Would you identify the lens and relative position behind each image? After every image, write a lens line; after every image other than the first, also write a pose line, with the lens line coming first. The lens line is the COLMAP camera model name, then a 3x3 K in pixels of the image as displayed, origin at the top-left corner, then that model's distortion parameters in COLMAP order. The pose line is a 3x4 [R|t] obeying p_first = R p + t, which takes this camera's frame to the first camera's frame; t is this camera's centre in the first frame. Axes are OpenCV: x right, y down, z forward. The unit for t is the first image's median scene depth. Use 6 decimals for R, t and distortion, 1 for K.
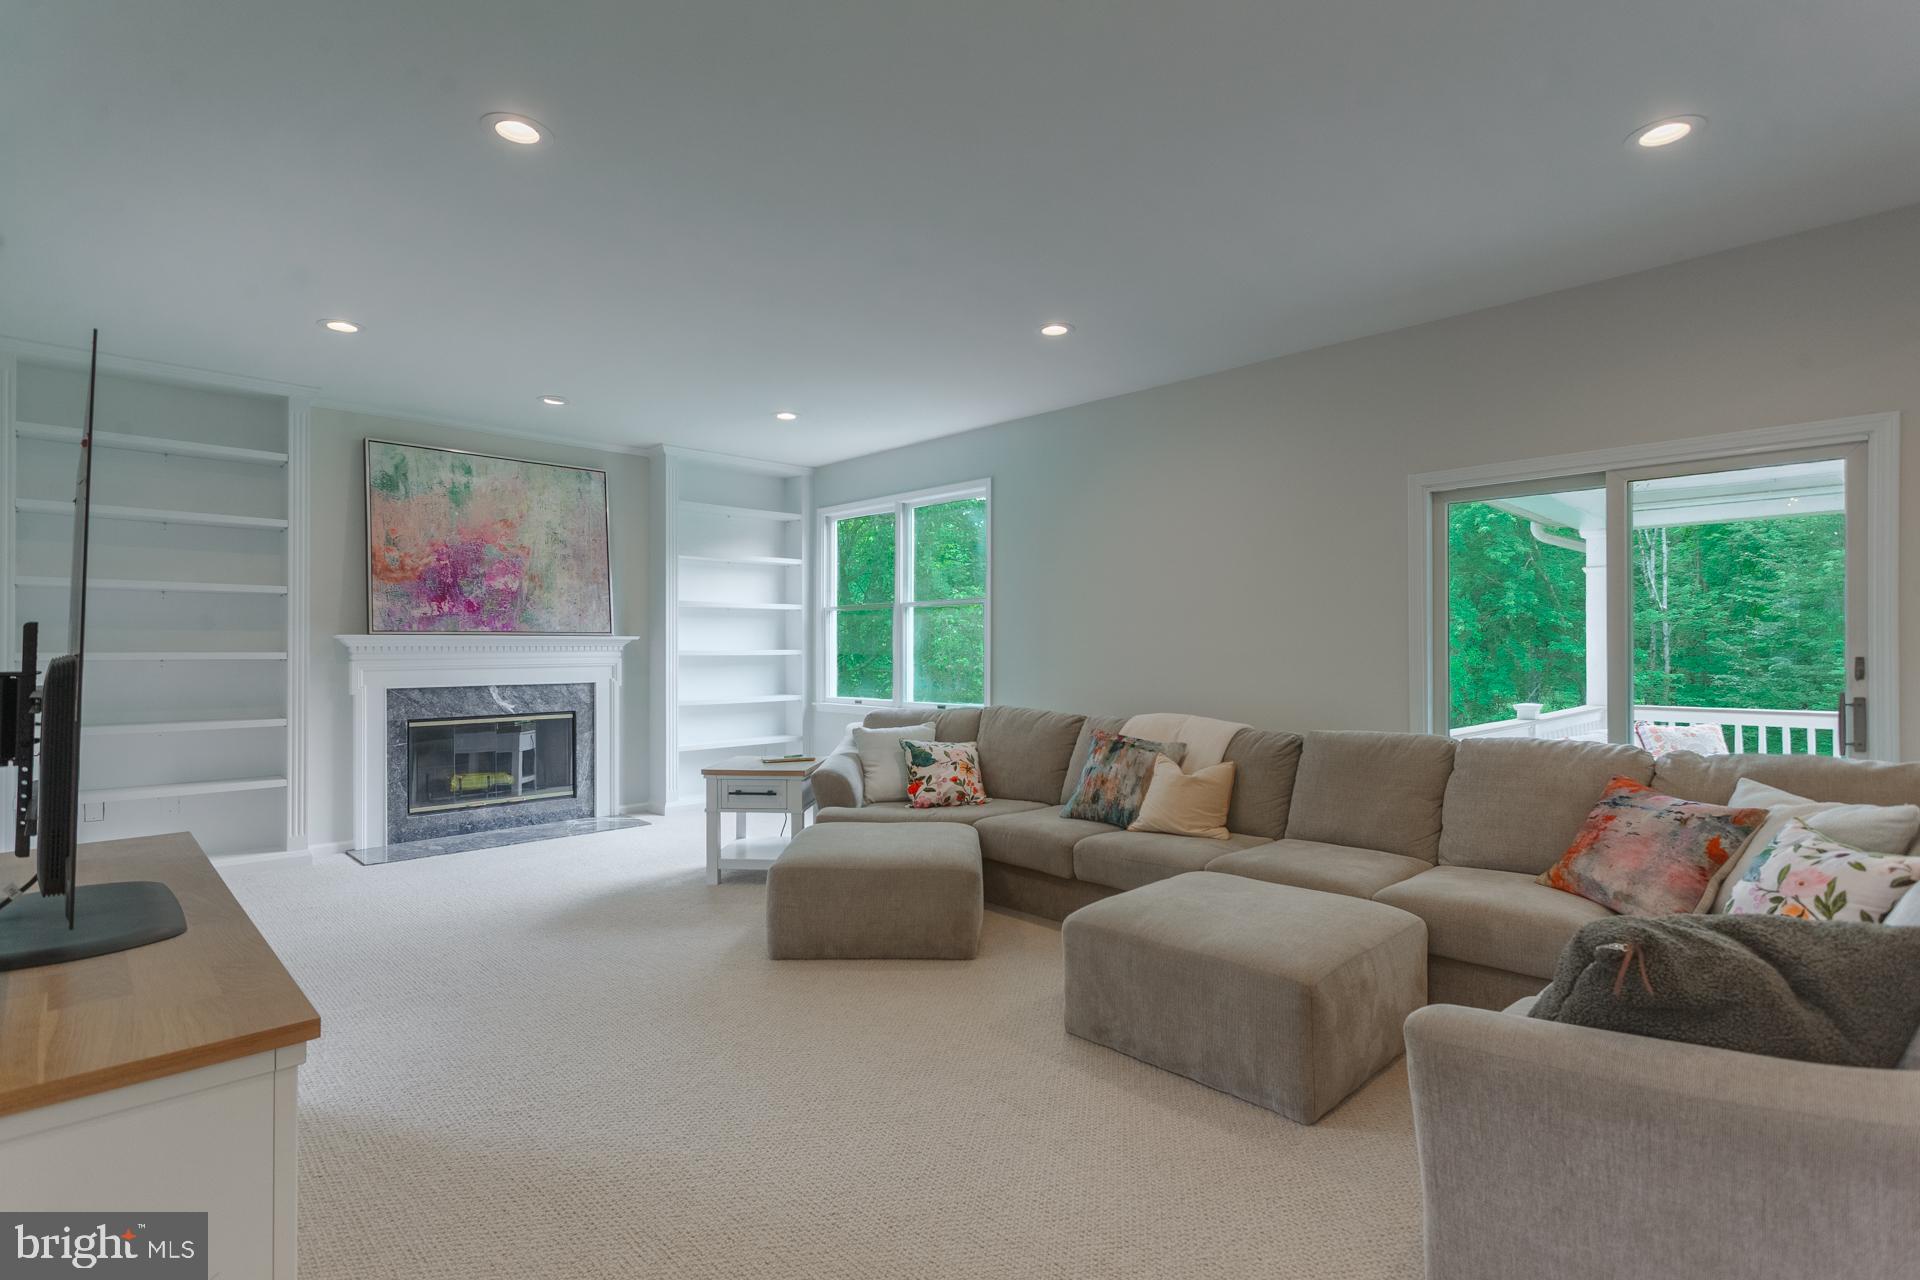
lens RADIAL K [[911.8, 0, 957.9], [0, 911.8, 641.7], [0, 0, 1]] dist [0.007839, 0.000684]
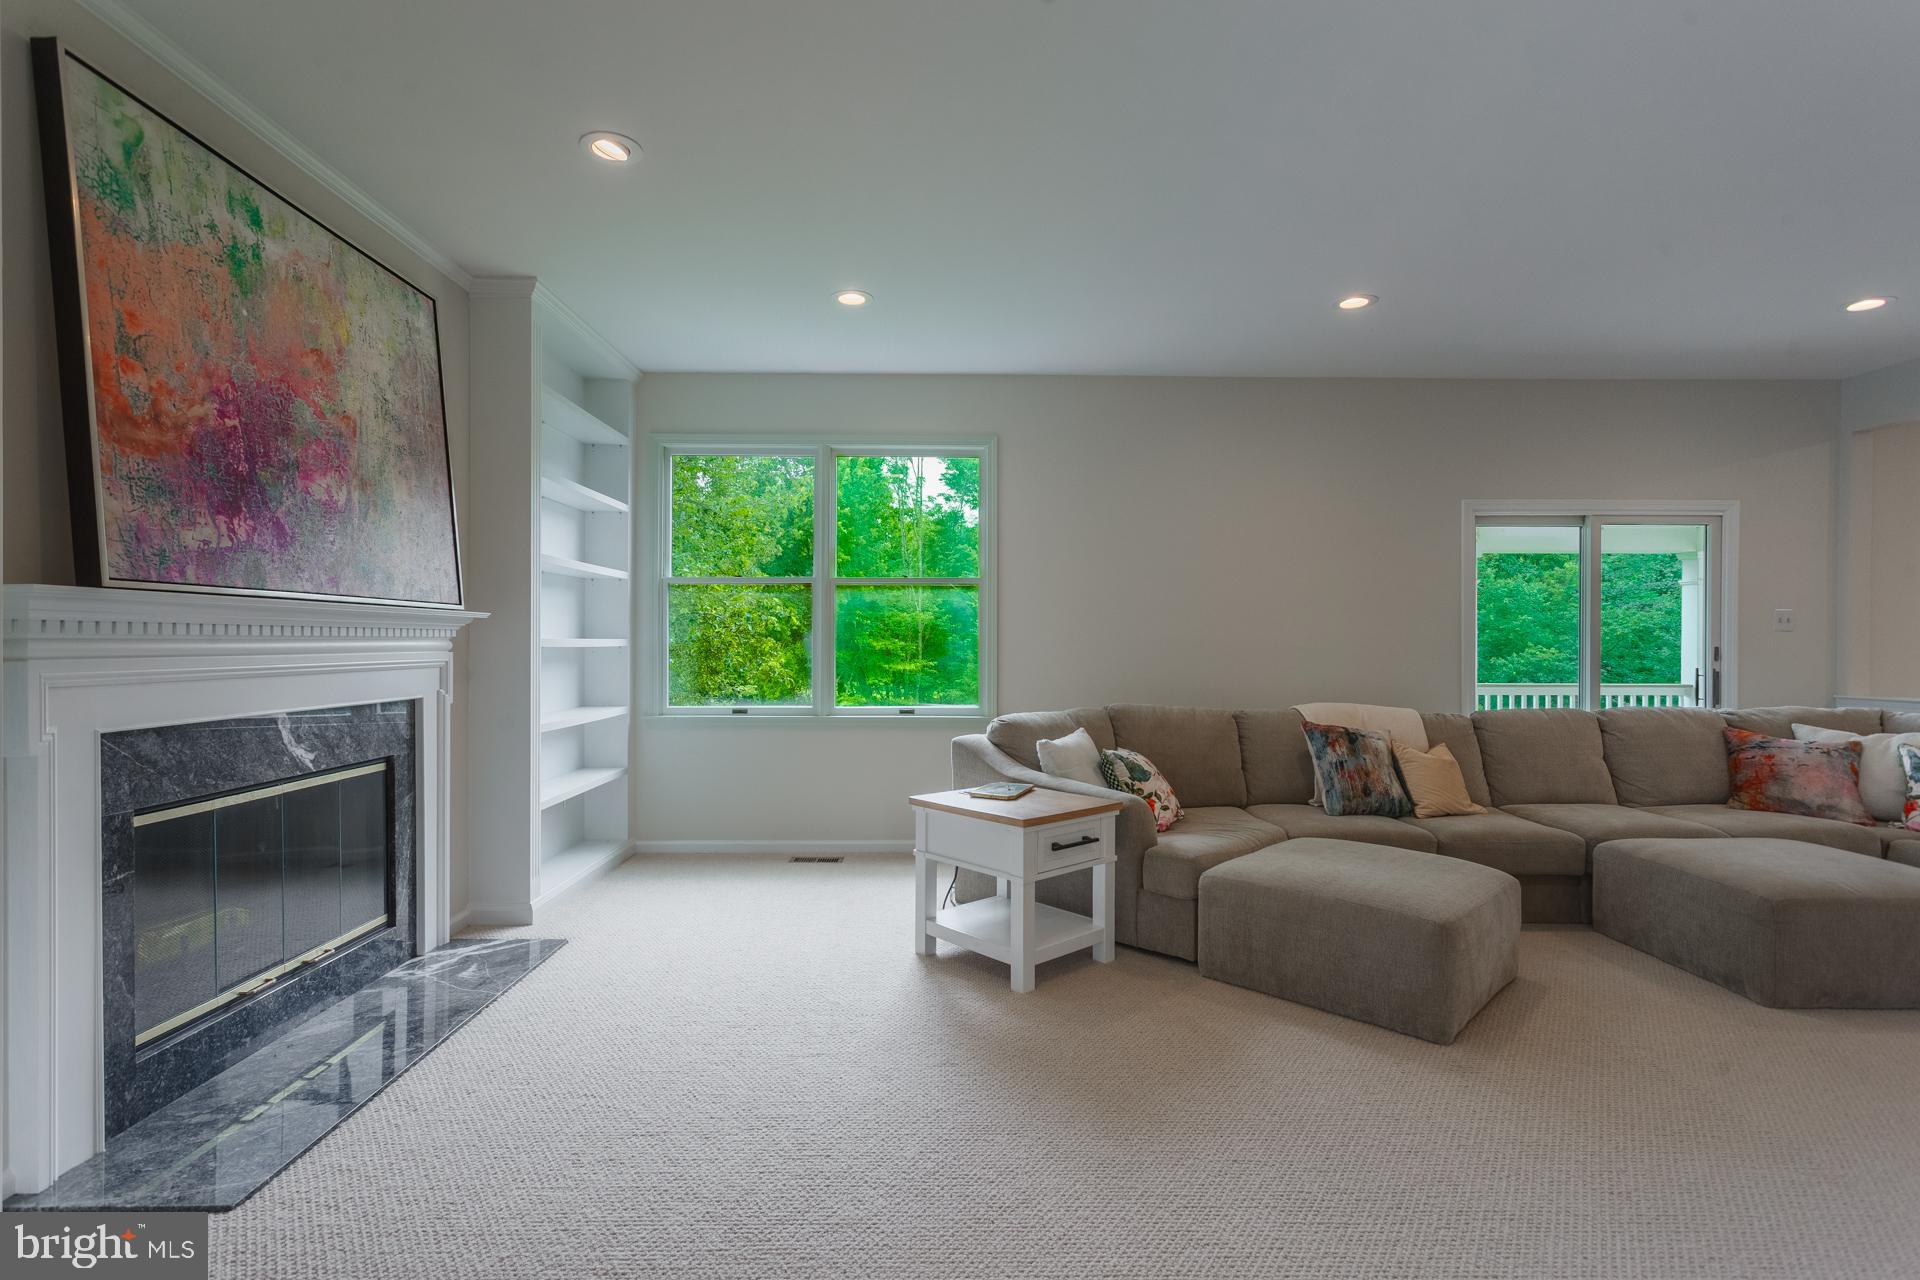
lens RADIAL K [[911.8, 0, 957.6], [0, 911.8, 644.1], [0, 0, 1]] dist [0.007839, 0.000684]
pose [[0.690110, 0.002924, 0.723698, -0.707975], [-0.009212, 0.999946, 0.004744, 0.010186], [-0.723646, -0.009941, 0.690100, 0.524196]]
